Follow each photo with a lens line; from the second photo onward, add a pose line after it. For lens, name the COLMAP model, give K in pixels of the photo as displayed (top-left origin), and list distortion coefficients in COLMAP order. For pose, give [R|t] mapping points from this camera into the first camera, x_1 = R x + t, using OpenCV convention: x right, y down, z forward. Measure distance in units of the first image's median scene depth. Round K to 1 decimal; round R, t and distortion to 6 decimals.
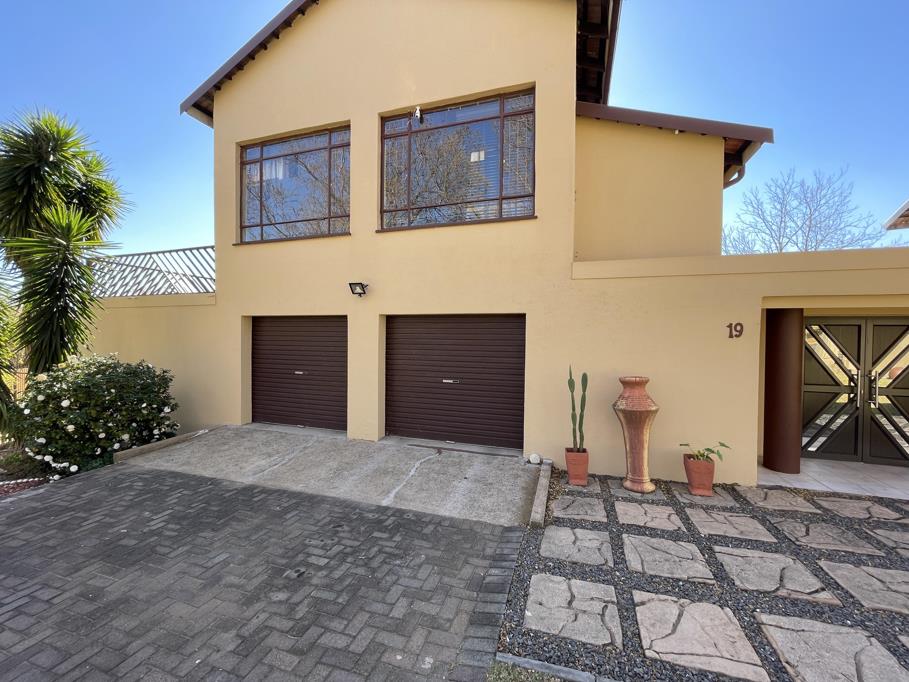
lens RADIAL K [[365.1, 0, 454.9], [0, 365.1, 344.0], [0, 0, 1]] dist [-0.001036, -0.000045]
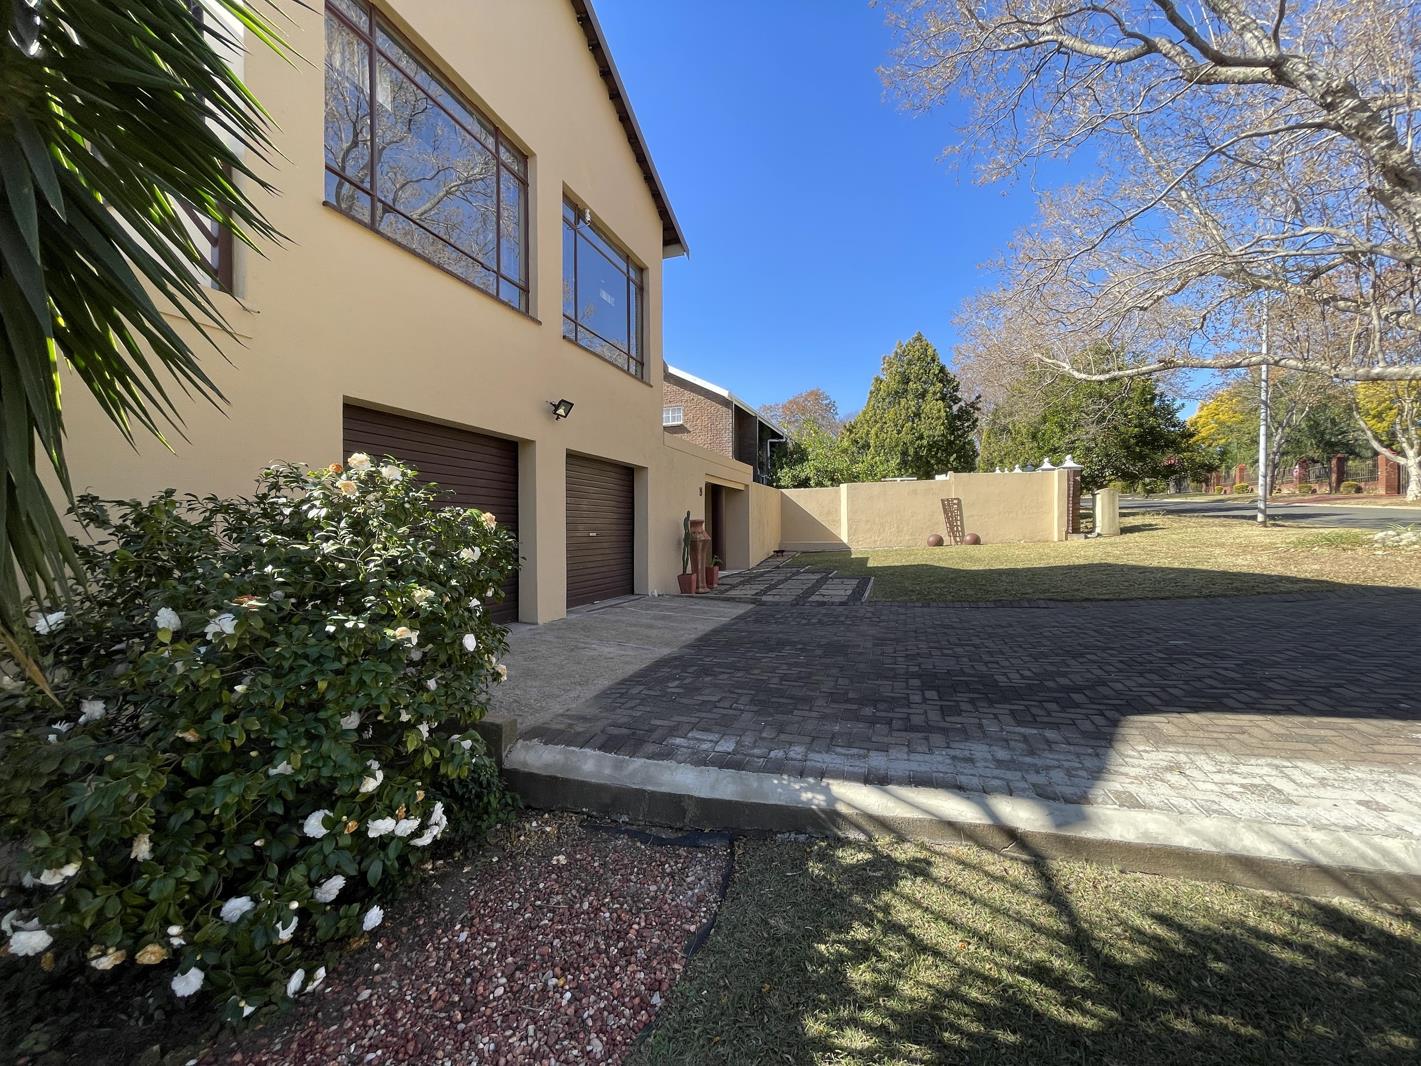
lens RADIAL K [[570.7, 0, 709.0], [0, 570.7, 528.9], [0, 0, 1]] dist [-0.001036, -0.000045]
pose [[0.017919, -0.009531, 0.999794, -1.502613], [0.022552, 0.999704, 0.009126, 0.089925], [-0.999585, 0.022384, 0.018128, 0.747601]]
